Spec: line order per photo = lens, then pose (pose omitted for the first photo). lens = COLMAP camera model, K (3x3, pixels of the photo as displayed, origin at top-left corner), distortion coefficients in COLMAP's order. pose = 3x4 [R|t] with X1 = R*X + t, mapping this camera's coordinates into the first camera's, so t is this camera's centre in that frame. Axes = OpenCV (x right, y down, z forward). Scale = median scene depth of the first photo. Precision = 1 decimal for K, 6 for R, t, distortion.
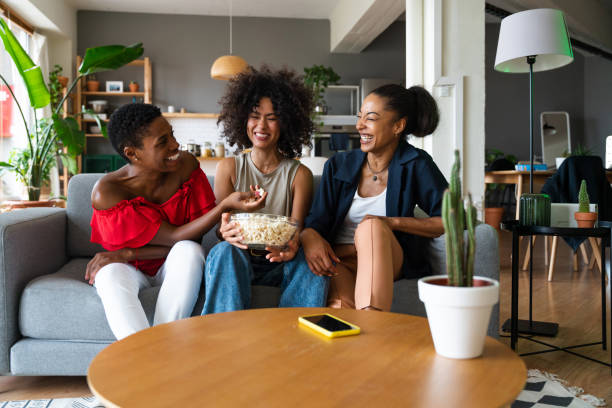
lens RADIAL K [[811.7, 0, 337.5], [0, 811.7, 201.2], [0, 0, 1]] dist [0.007832, 0.000005]
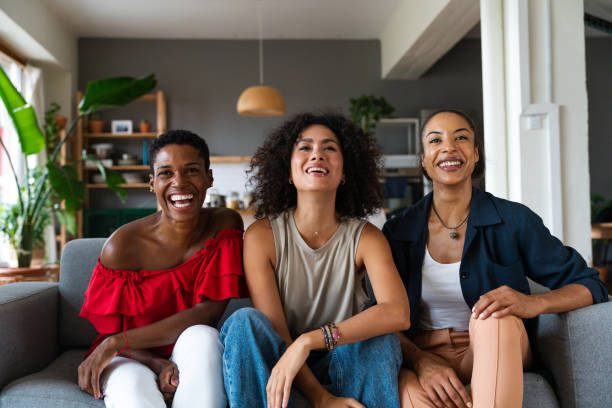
lens RADIAL K [[843.4, 0, 290.0], [0, 843.4, 199.5], [0, 0, 1]] dist [0.004590, 0.045020]
pose [[0.997101, -0.017727, -0.074000, -0.042335], [0.013147, 0.997994, -0.061931, -0.012011], [0.074950, 0.060779, 0.995333, 0.166097]]
